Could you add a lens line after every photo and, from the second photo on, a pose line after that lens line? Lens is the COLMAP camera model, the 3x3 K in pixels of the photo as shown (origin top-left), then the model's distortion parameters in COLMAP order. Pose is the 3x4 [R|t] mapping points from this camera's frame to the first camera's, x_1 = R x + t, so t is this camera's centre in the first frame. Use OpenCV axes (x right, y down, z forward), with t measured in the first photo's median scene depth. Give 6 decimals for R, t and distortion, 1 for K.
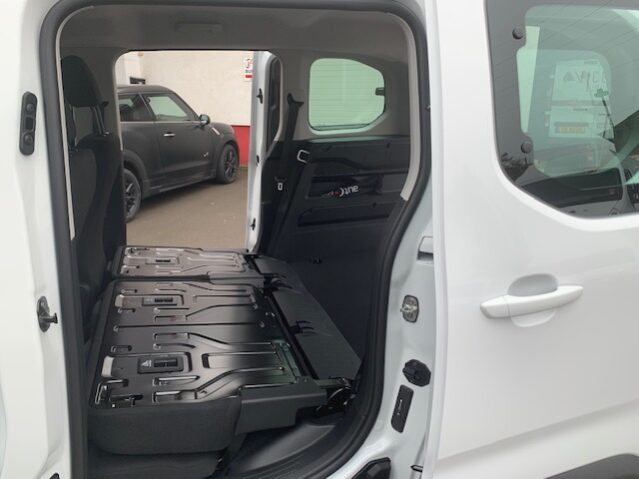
lens RADIAL K [[475.2, 0, 319.5], [0, 475.2, 239.5], [0, 0, 1]] dist [0.024821, -0.011427]
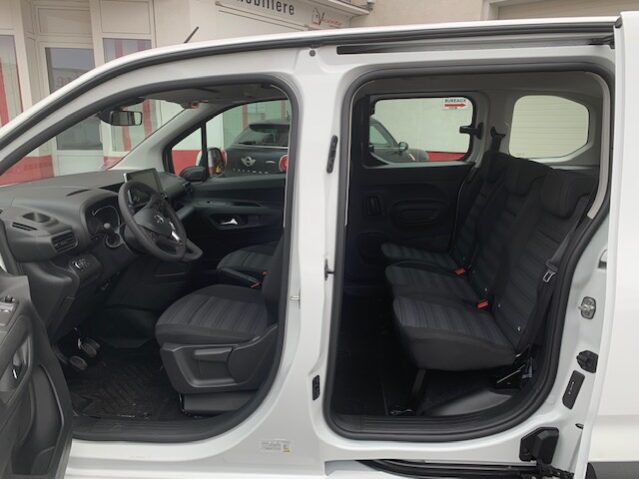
lens RADIAL K [[475.2, 0, 319.5], [0, 475.2, 239.5], [0, 0, 1]] dist [0.024821, -0.011427]
pose [[0.926458, 0.086063, -0.366427, -0.011267], [-0.104480, 0.994053, -0.030690, 0.080147], [0.361607, 0.066717, 0.929940, -0.390673]]
